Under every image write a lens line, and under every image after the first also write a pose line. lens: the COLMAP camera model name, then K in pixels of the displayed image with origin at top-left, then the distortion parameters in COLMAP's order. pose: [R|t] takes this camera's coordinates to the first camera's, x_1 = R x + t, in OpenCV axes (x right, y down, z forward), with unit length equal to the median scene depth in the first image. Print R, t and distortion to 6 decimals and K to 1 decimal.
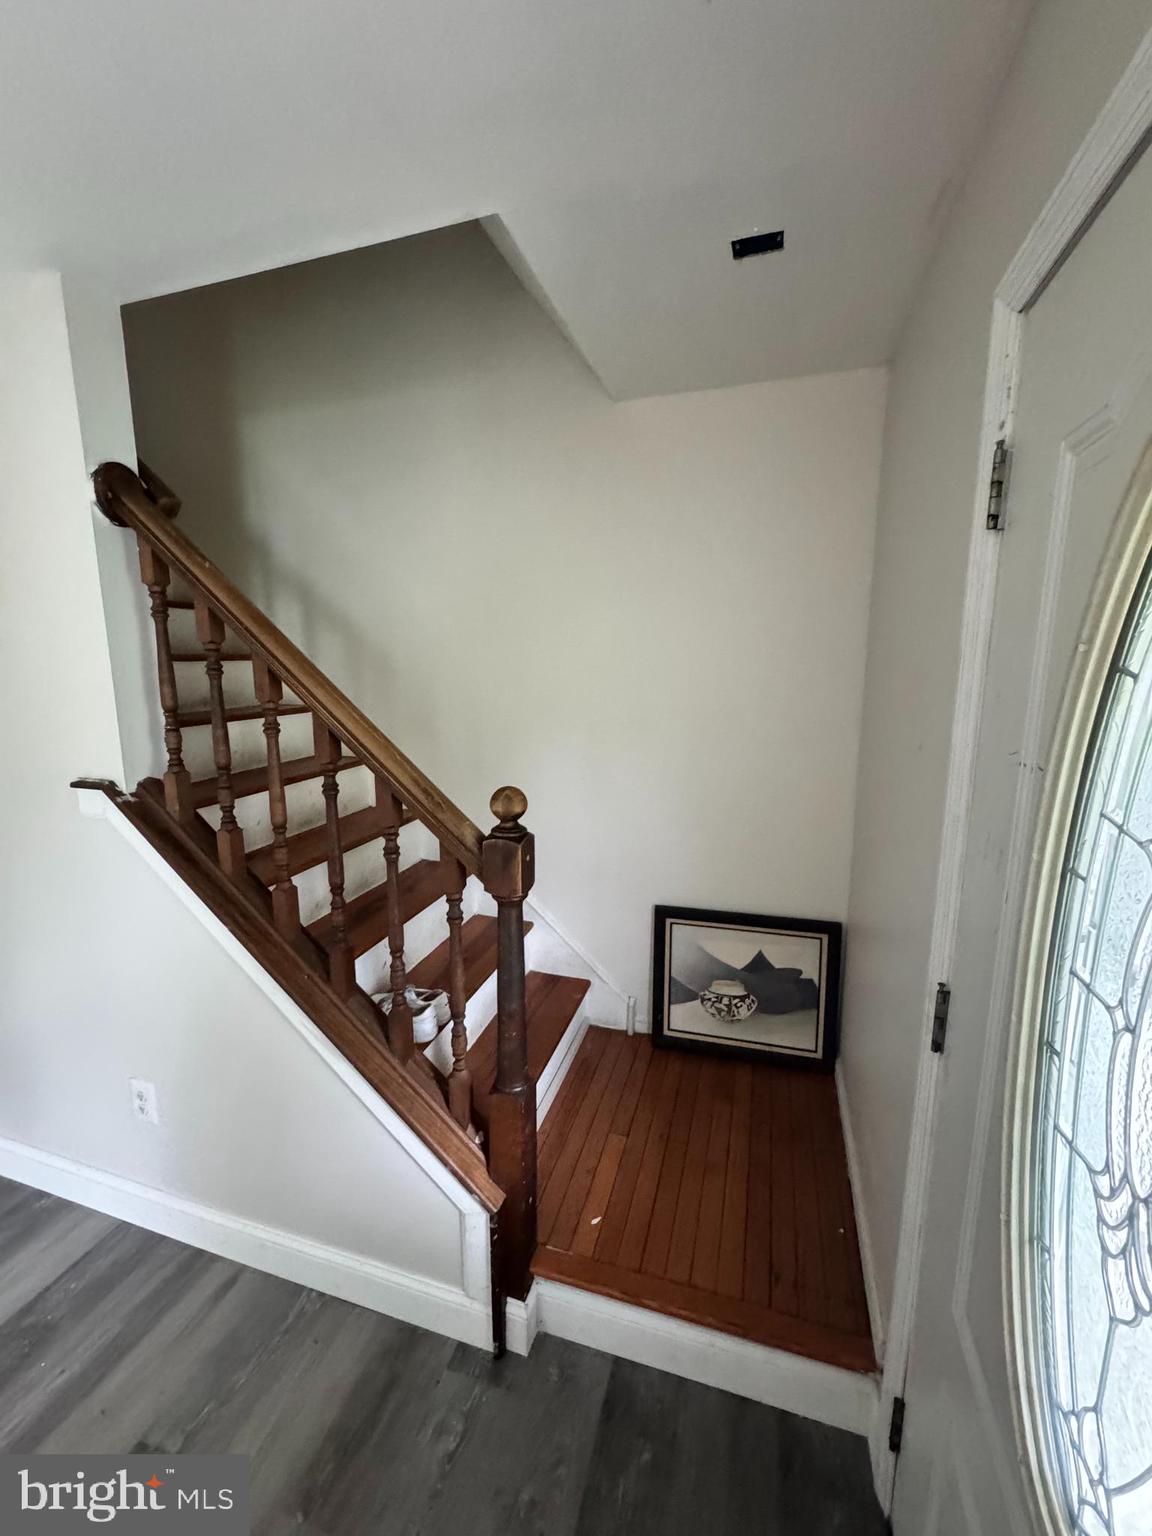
lens RADIAL K [[616.2, 0, 579.2], [0, 616.2, 763.5], [0, 0, 1]] dist [-0.002834, 0.000761]
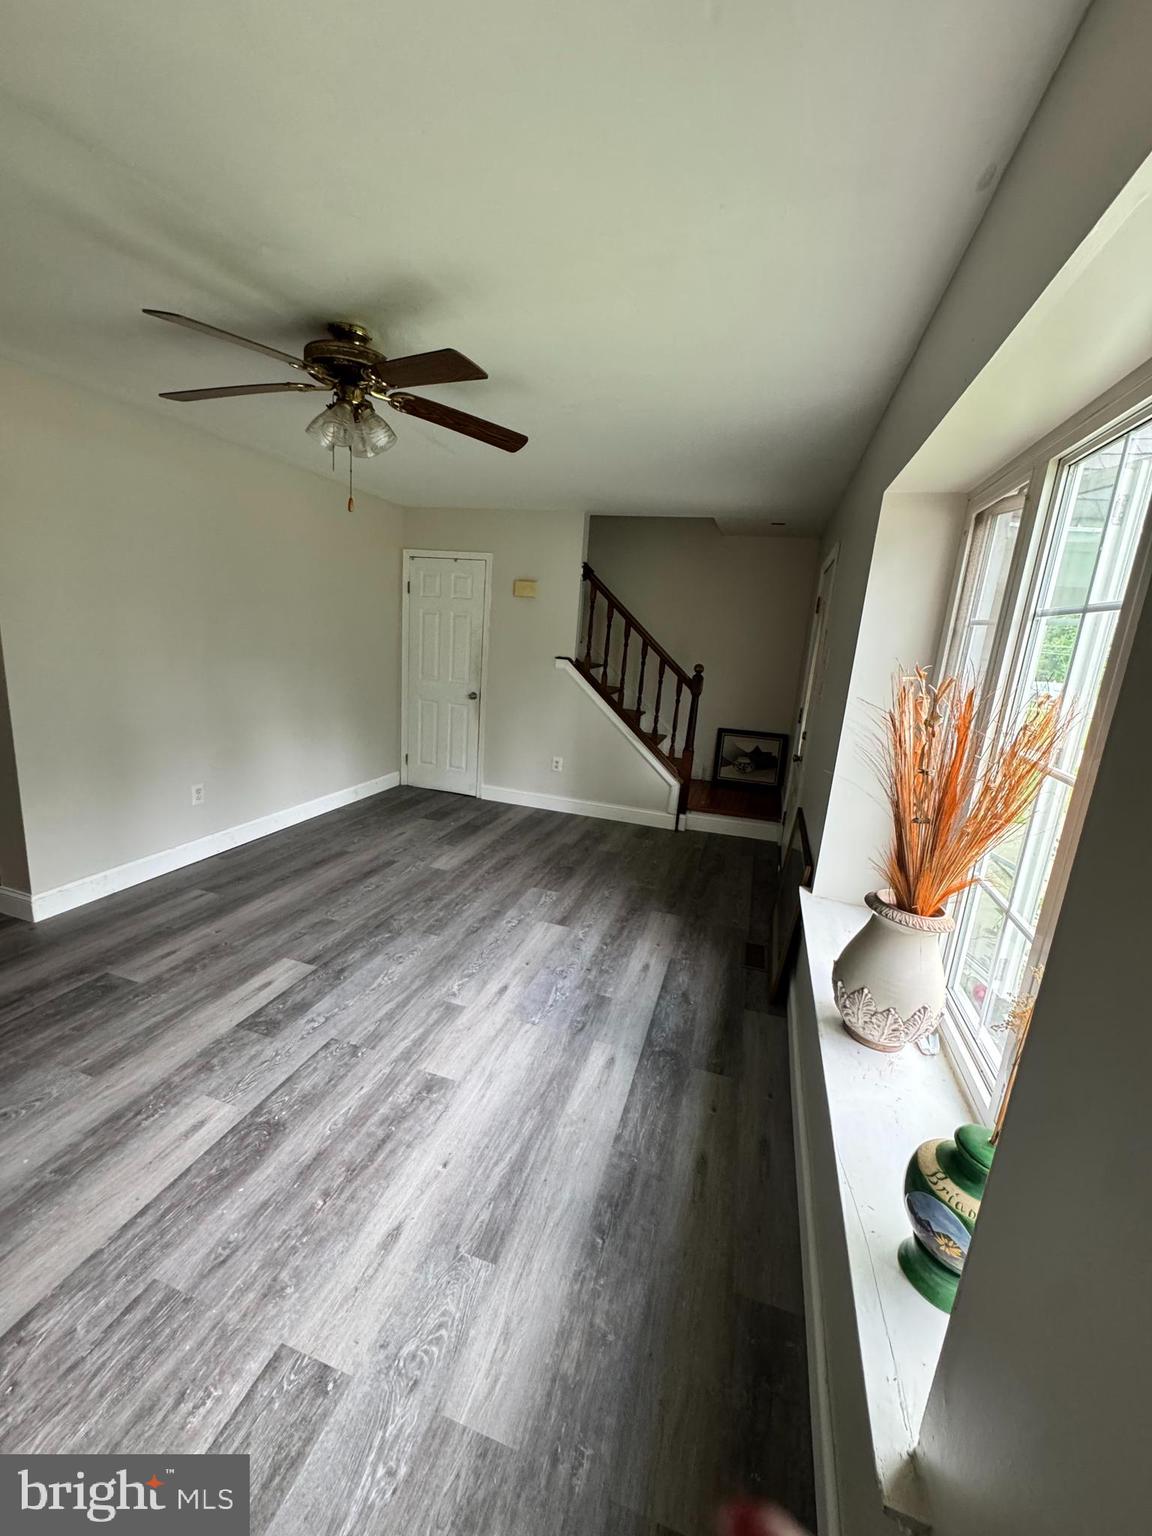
lens RADIAL K [[616.2, 0, 572.1], [0, 616.2, 760.7], [0, 0, 1]] dist [-0.002834, 0.000761]
pose [[0.997014, 0.075558, 0.015958, -0.747993], [-0.076234, 0.995974, 0.047156, 0.417100], [-0.012331, -0.048232, 0.998760, -2.282385]]
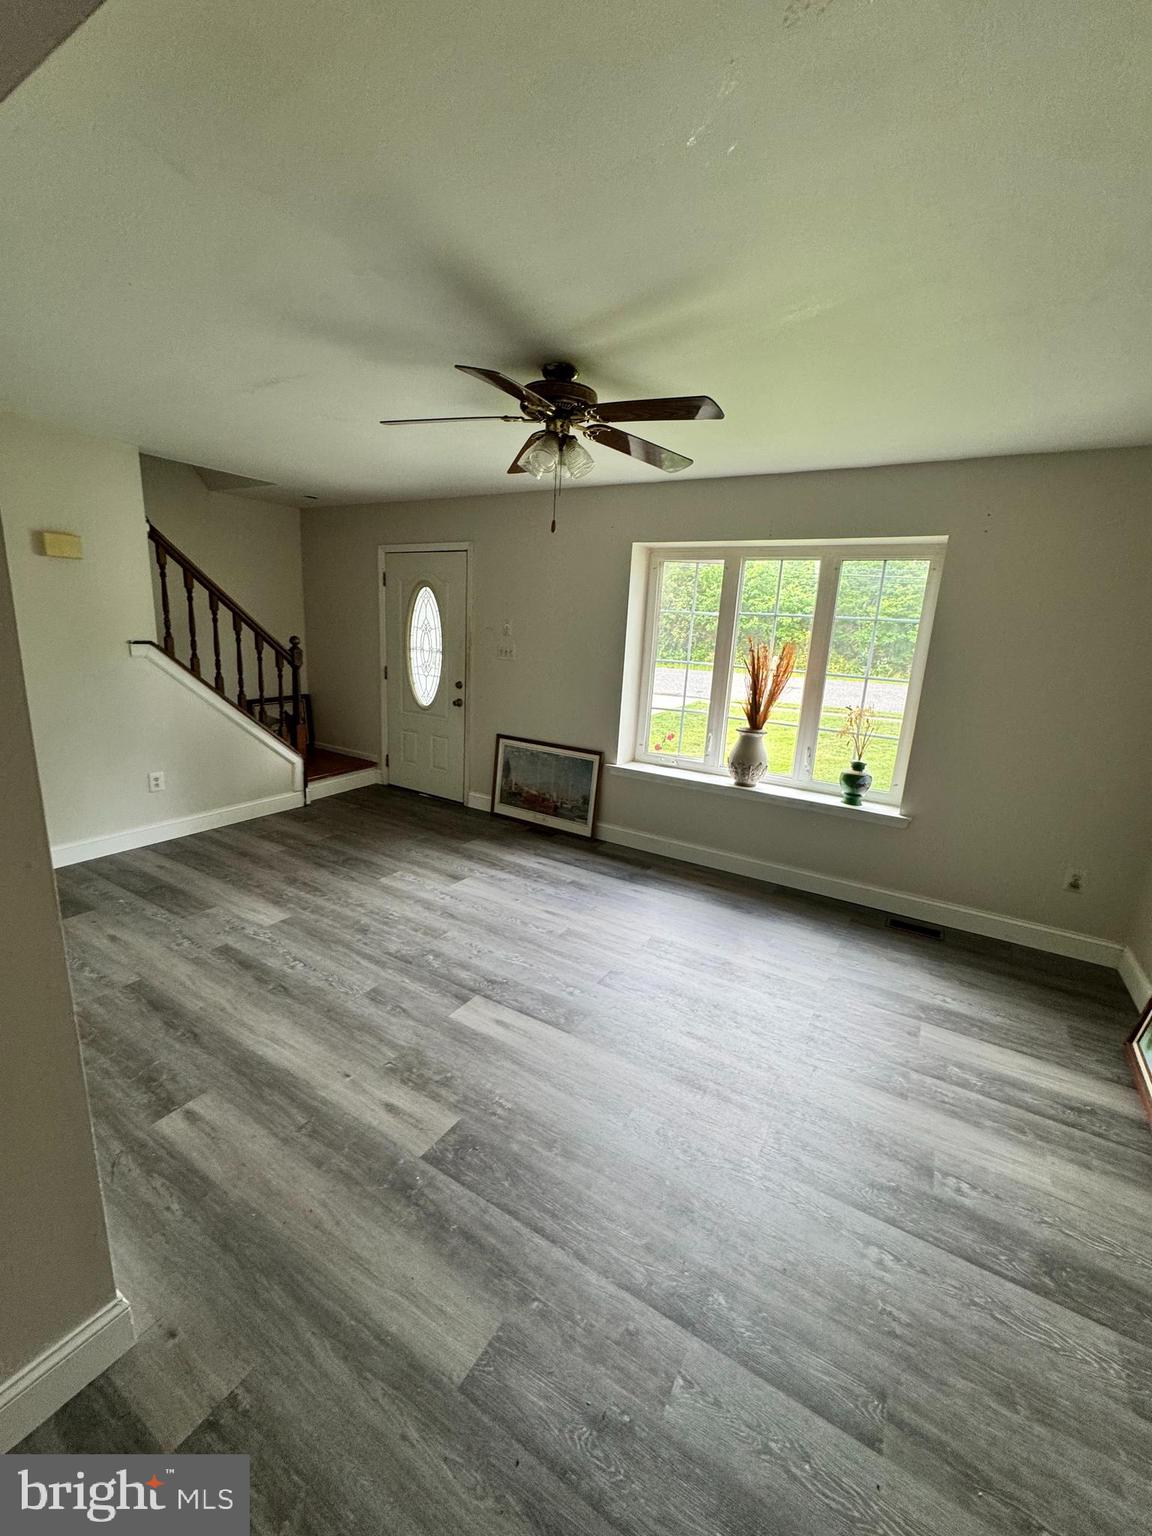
lens RADIAL K [[616.2, 0, 575.3], [0, 616.2, 762.8], [0, 0, 1]] dist [-0.002834, 0.000761]
pose [[0.239442, -0.199542, 0.950184, -2.803092], [0.107039, 0.978113, 0.178434, 0.250696], [-0.964992, 0.058982, 0.255560, -1.272634]]
